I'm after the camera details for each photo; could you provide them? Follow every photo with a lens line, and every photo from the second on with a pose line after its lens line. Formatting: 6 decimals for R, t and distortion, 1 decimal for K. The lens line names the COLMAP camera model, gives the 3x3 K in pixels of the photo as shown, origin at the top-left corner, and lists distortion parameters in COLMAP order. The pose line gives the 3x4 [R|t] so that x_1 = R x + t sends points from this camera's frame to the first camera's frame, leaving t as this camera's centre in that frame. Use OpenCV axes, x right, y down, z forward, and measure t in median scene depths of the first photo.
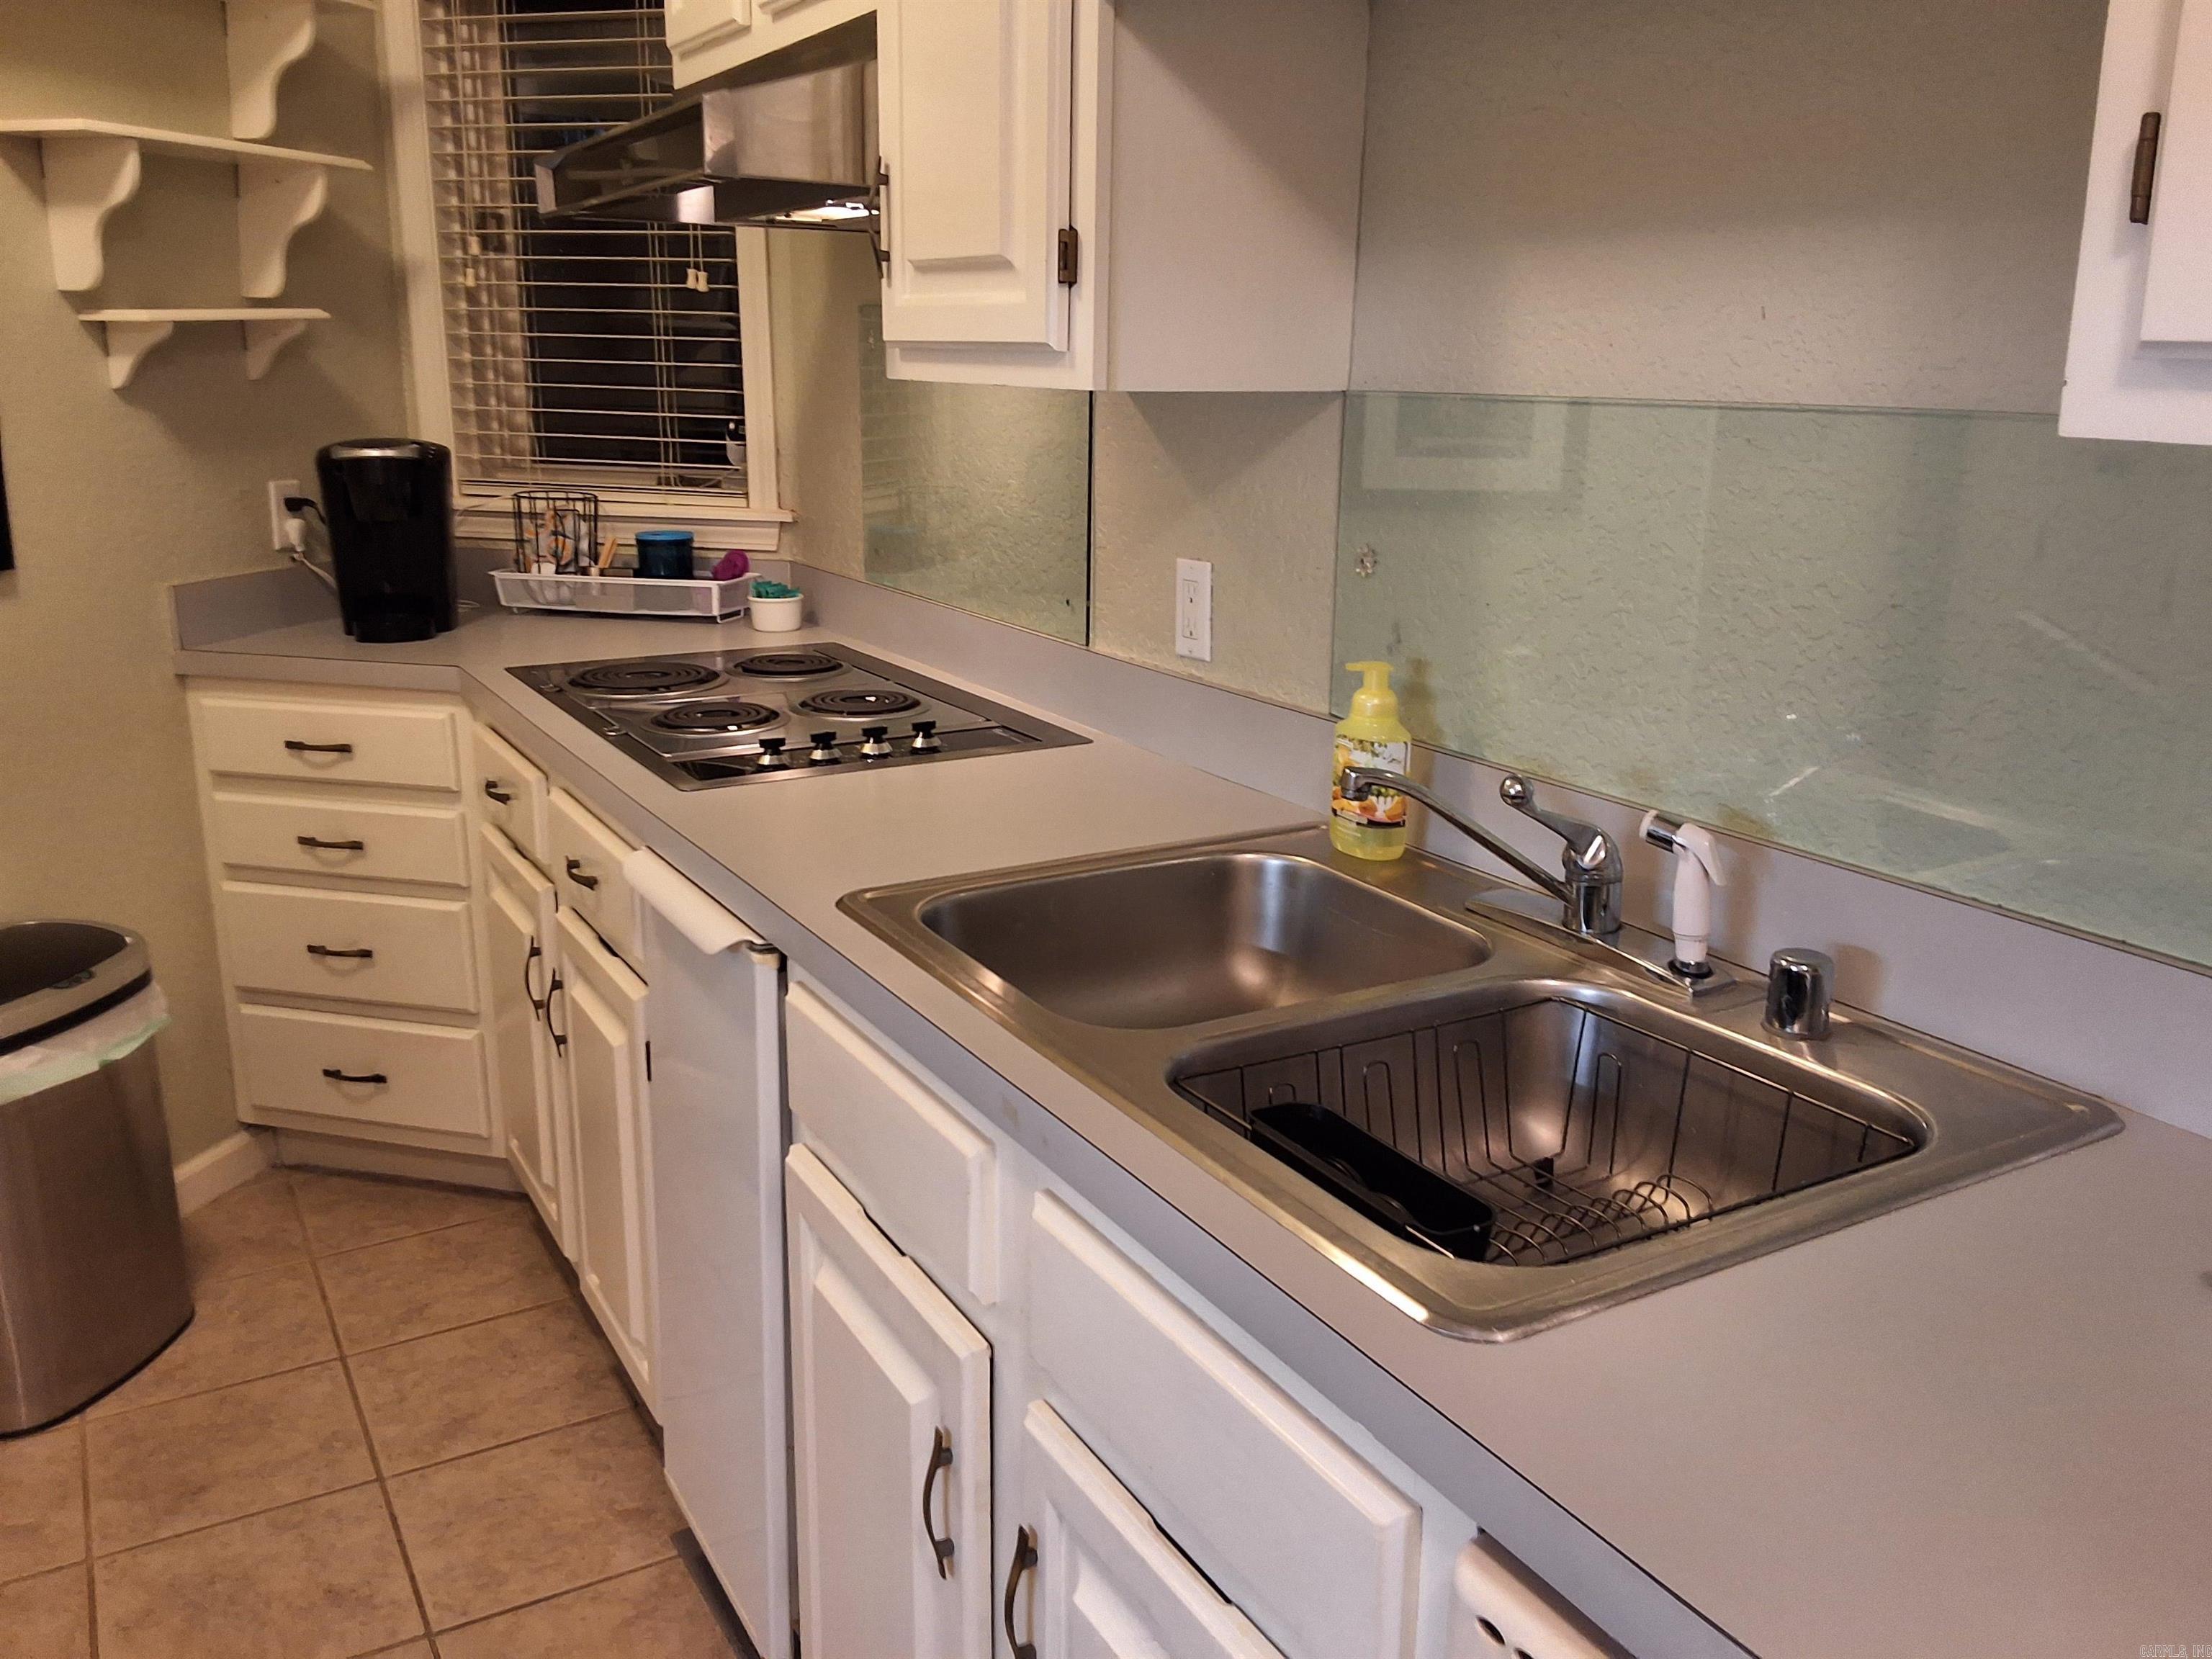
lens RADIAL K [[1778.2, 0, 1098.2], [0, 1778.2, 805.1], [0, 0, 1]] dist [0.097303, -0.162133]
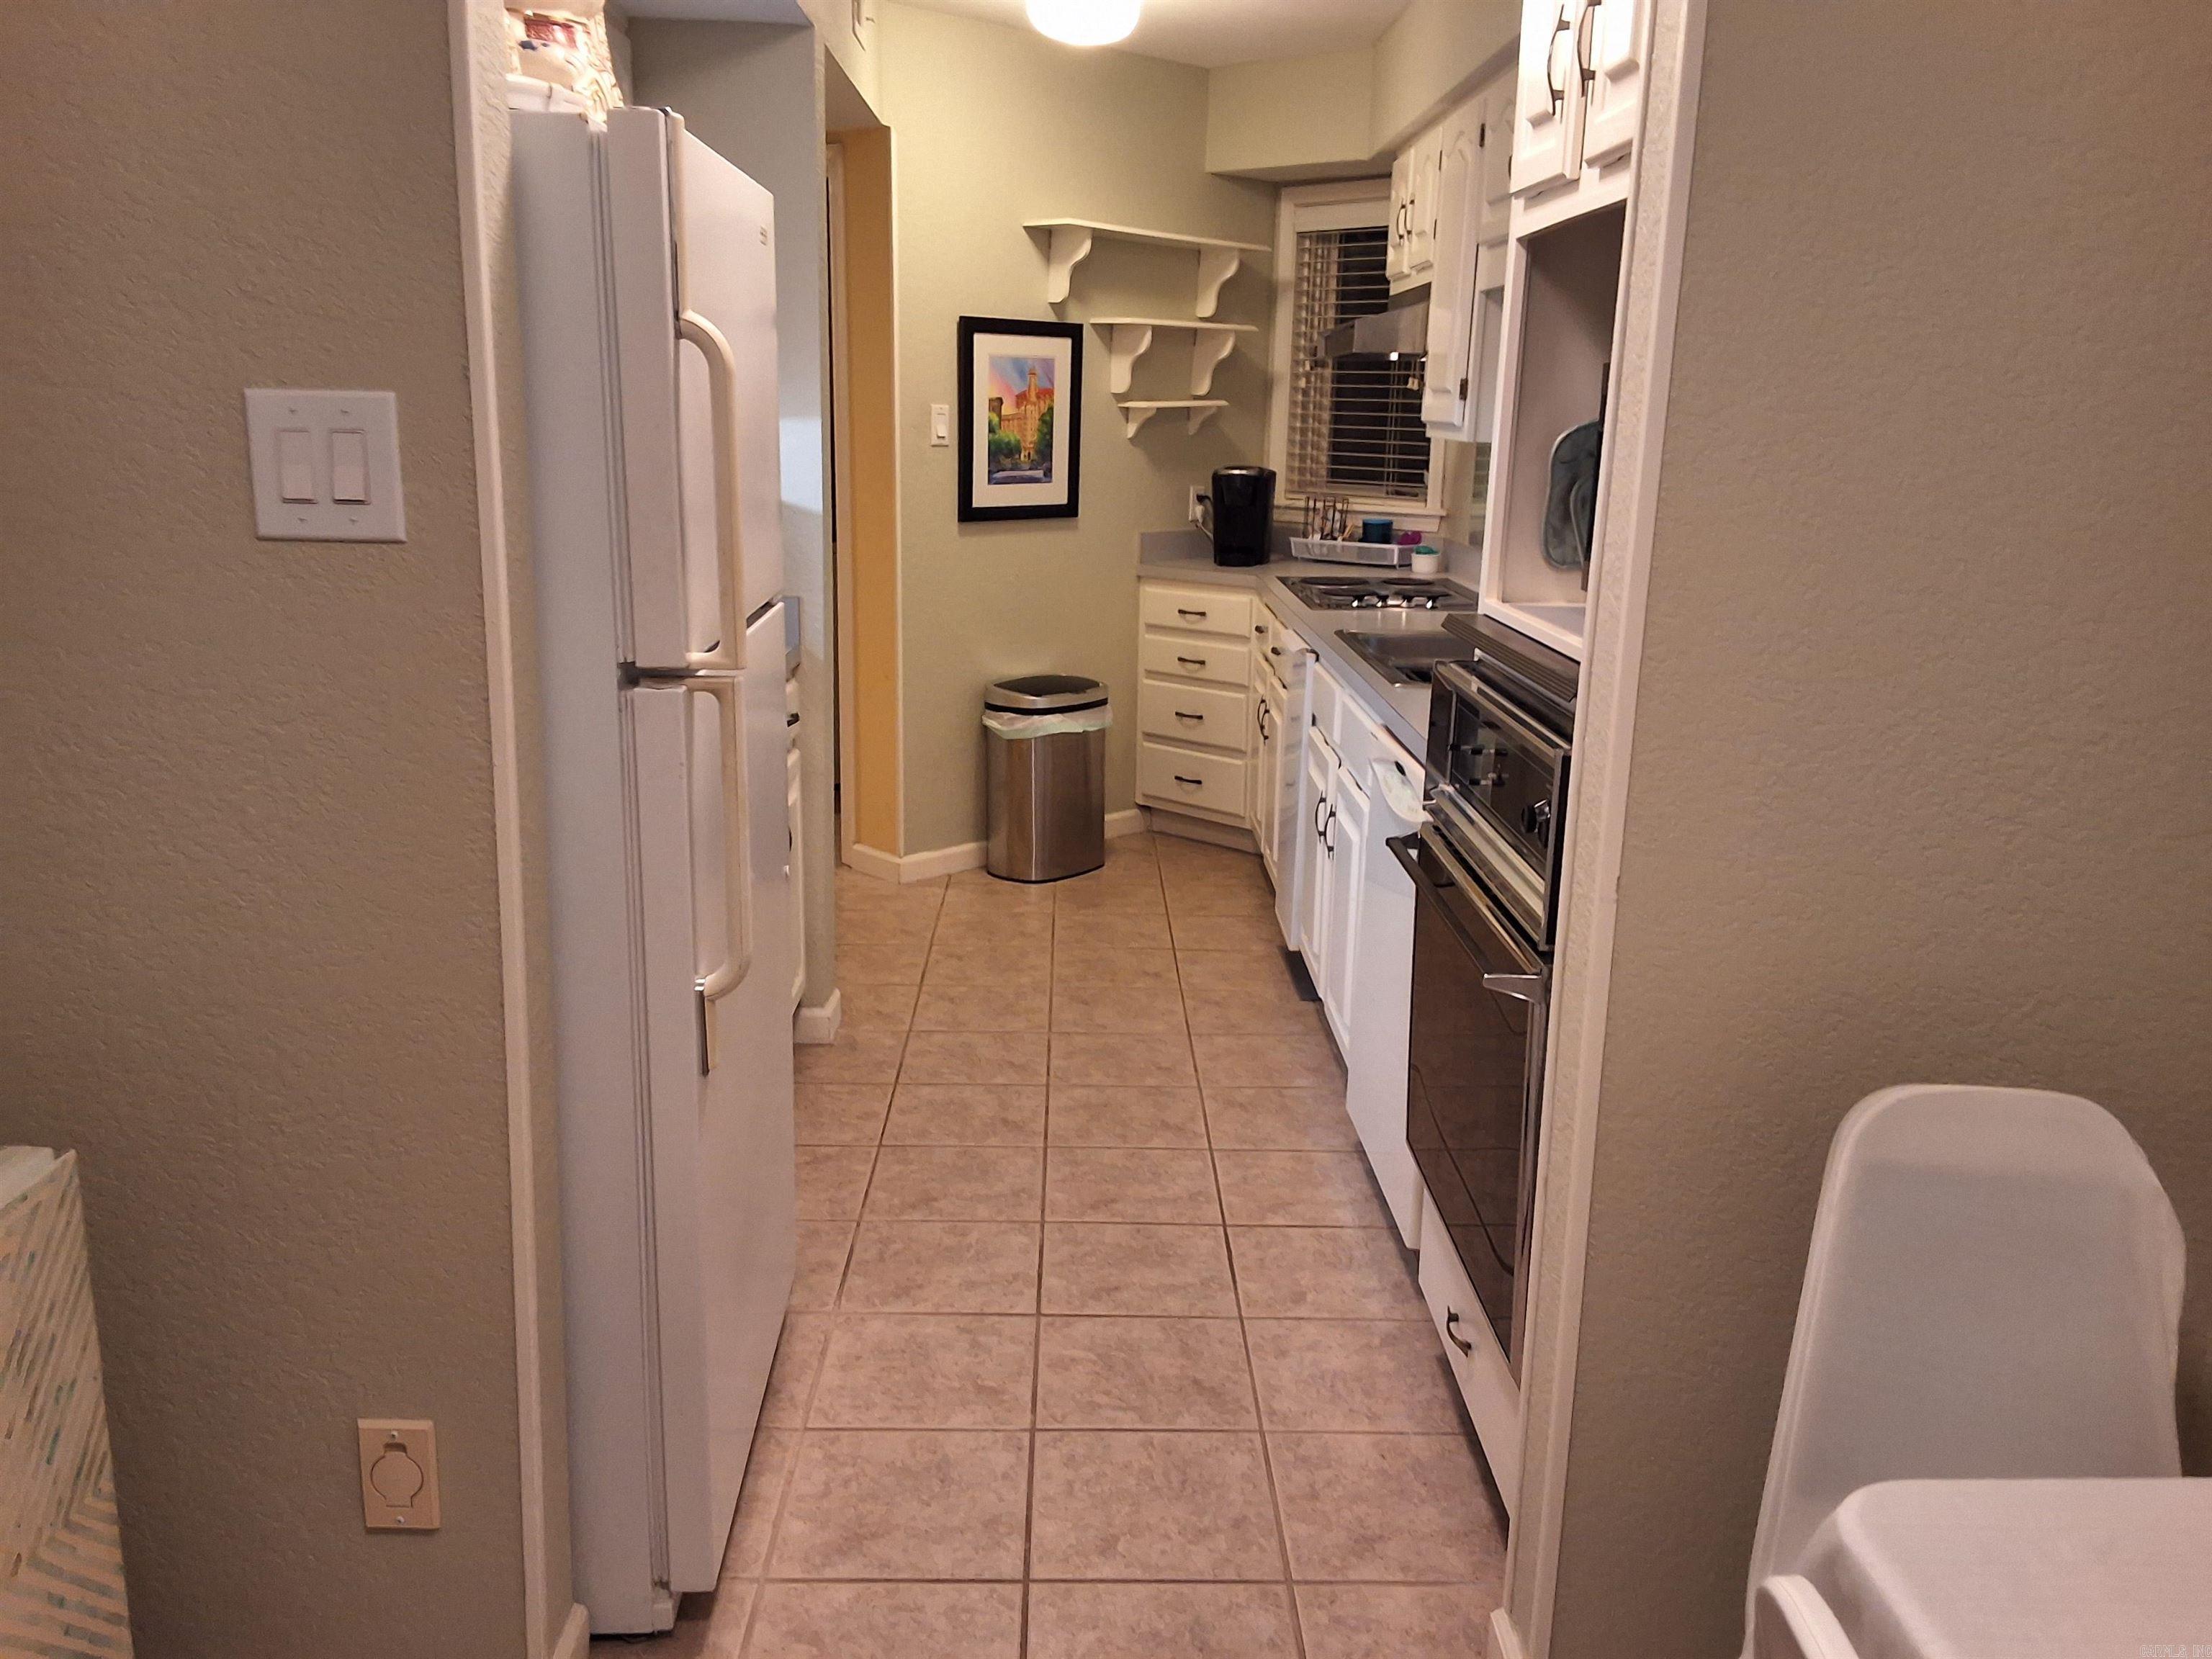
lens RADIAL K [[1778.2, 0, 1098.2], [0, 1778.2, 805.1], [0, 0, 1]] dist [0.097303, -0.162133]
pose [[0.871645, 0.115910, -0.476235, 0.440610], [-0.131244, 0.991350, 0.001070, 0.185350], [0.472240, 0.061570, 0.879317, -0.779010]]
